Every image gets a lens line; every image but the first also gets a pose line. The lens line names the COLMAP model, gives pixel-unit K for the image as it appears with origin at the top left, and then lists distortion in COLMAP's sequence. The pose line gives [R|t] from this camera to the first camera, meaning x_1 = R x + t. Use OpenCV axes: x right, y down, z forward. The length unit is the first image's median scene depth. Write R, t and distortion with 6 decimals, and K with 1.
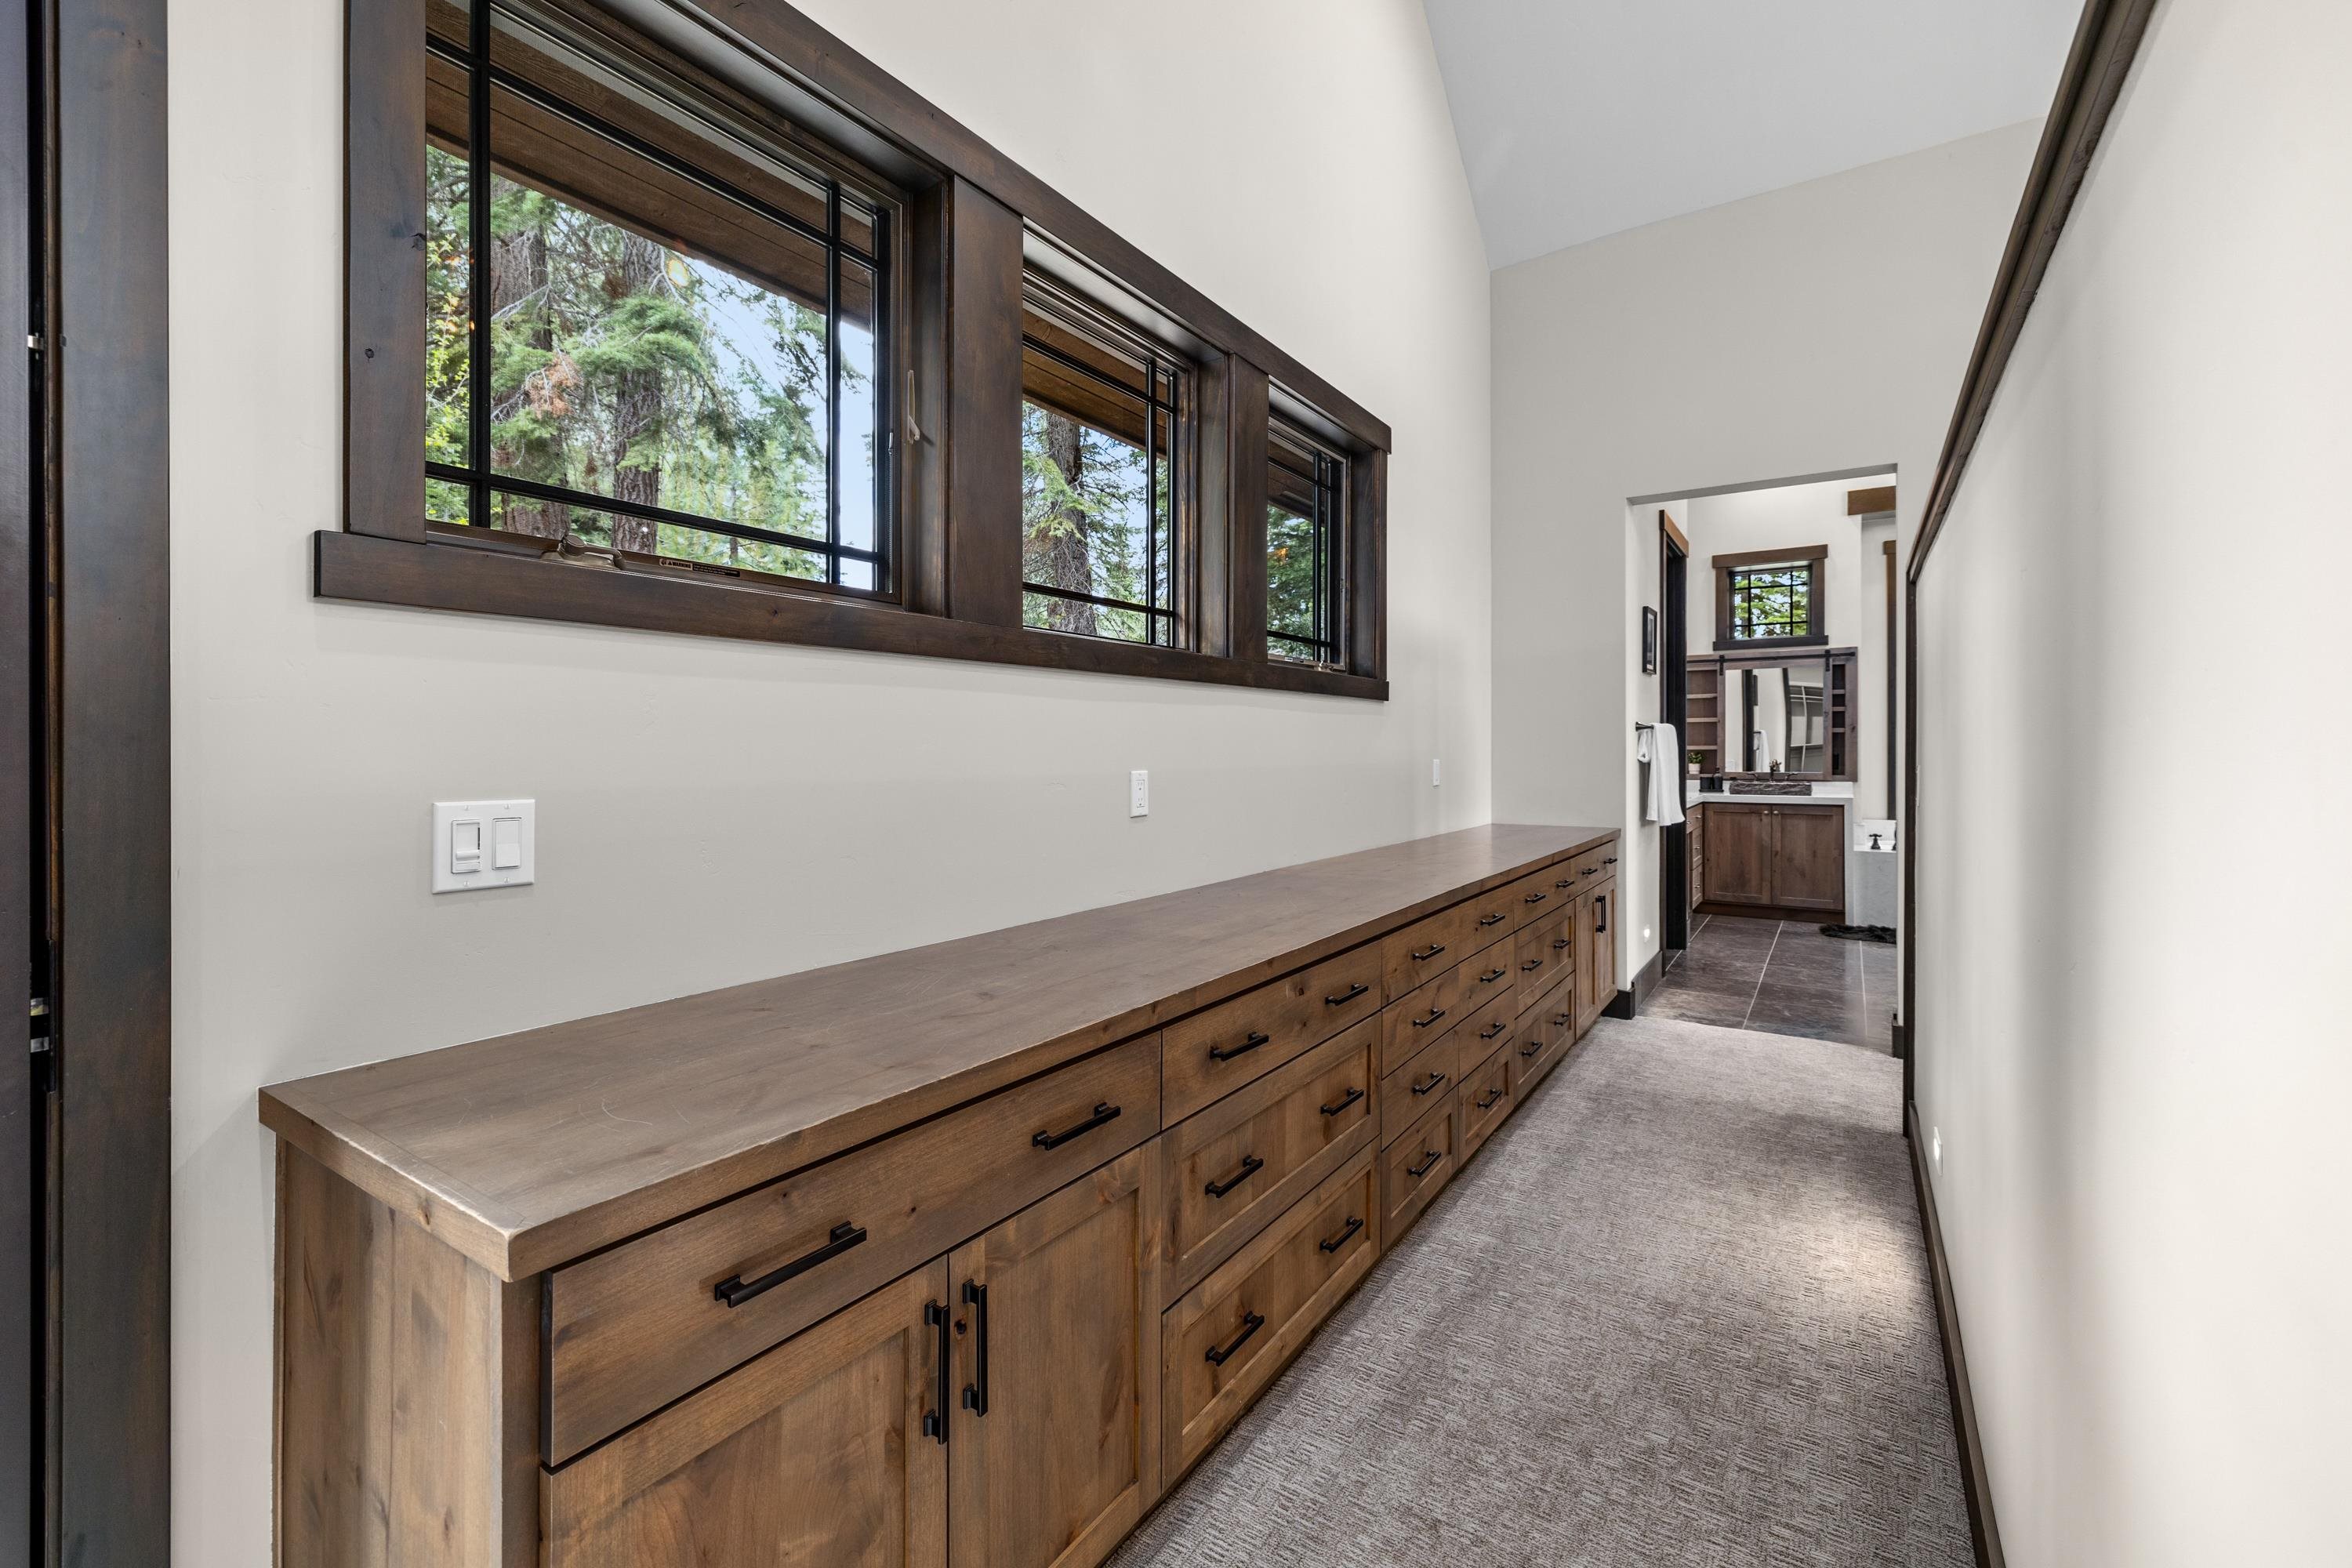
lens RADIAL K [[997.8, 0, 1167.4], [0, 997.8, 745.1], [0, 0, 1]] dist [0.001767, 0.000027]
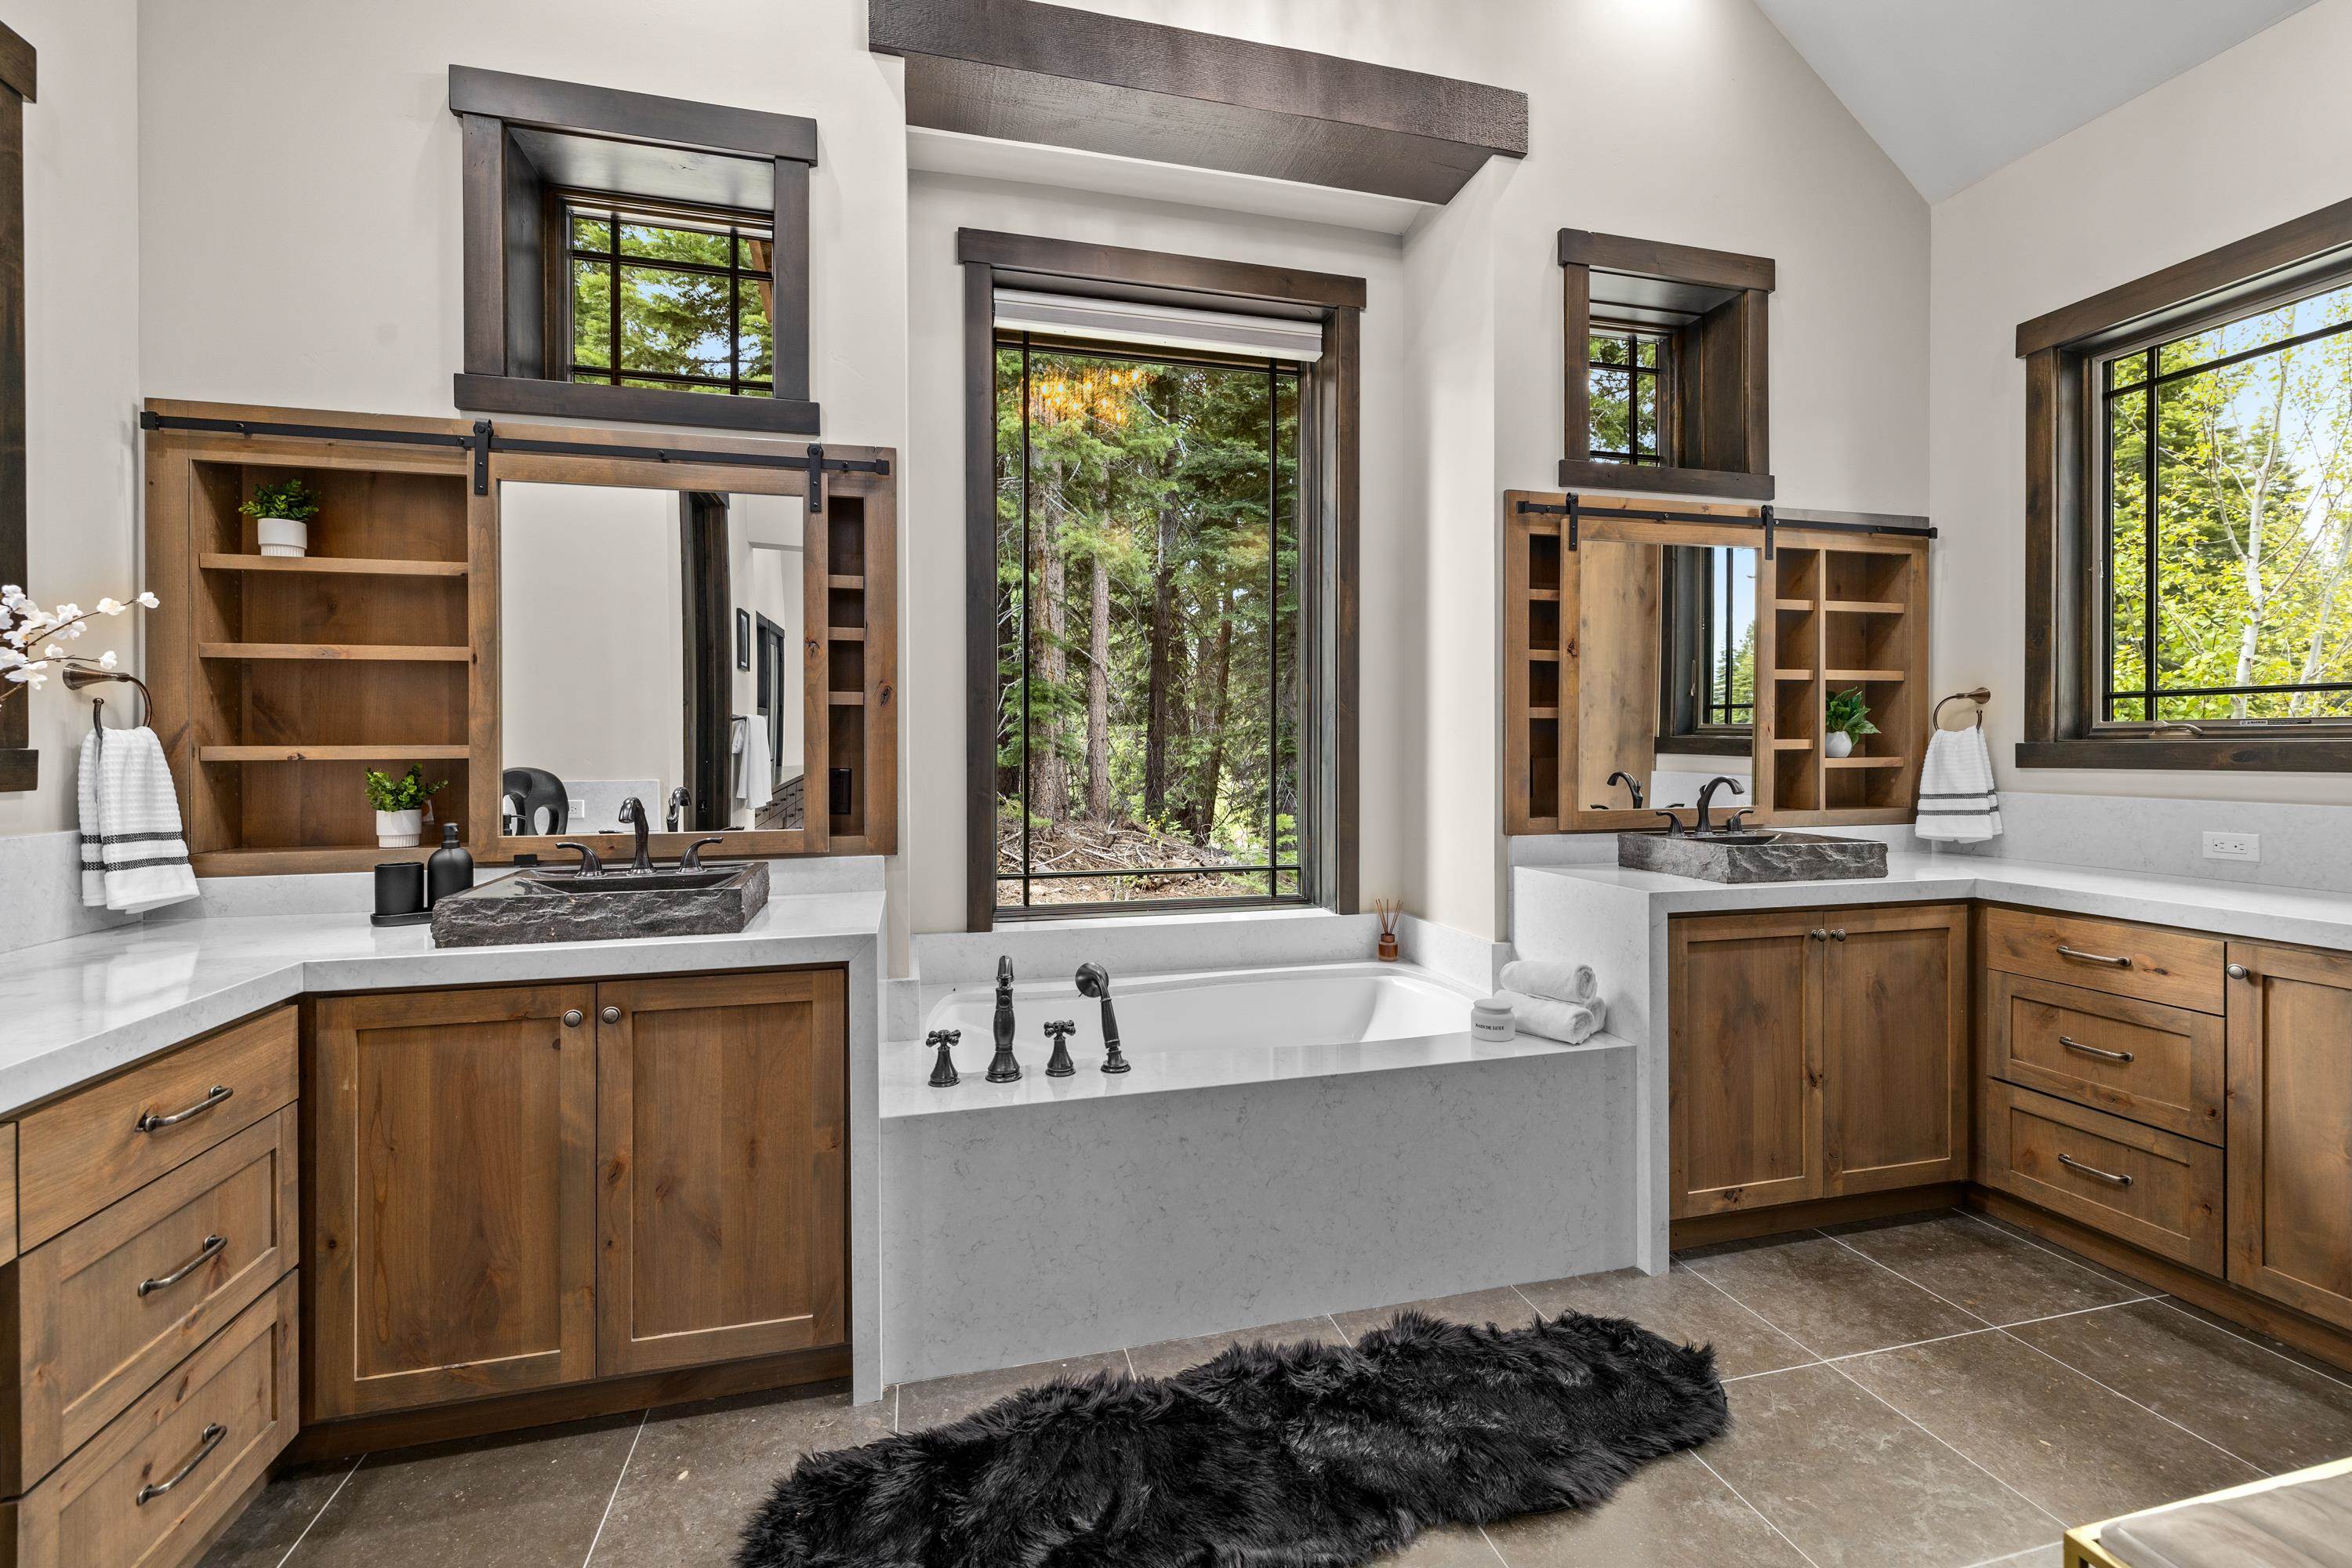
lens RADIAL K [[997.8, 0, 1178.4], [0, 997.8, 765.5], [0, 0, 1]] dist [0.001767, 0.000027]
pose [[0.663304, -0.010587, 0.748275, 0.505080], [0.001439, 0.999916, 0.012872, 0.002772], [-0.748348, -0.007462, 0.663264, 0.710572]]
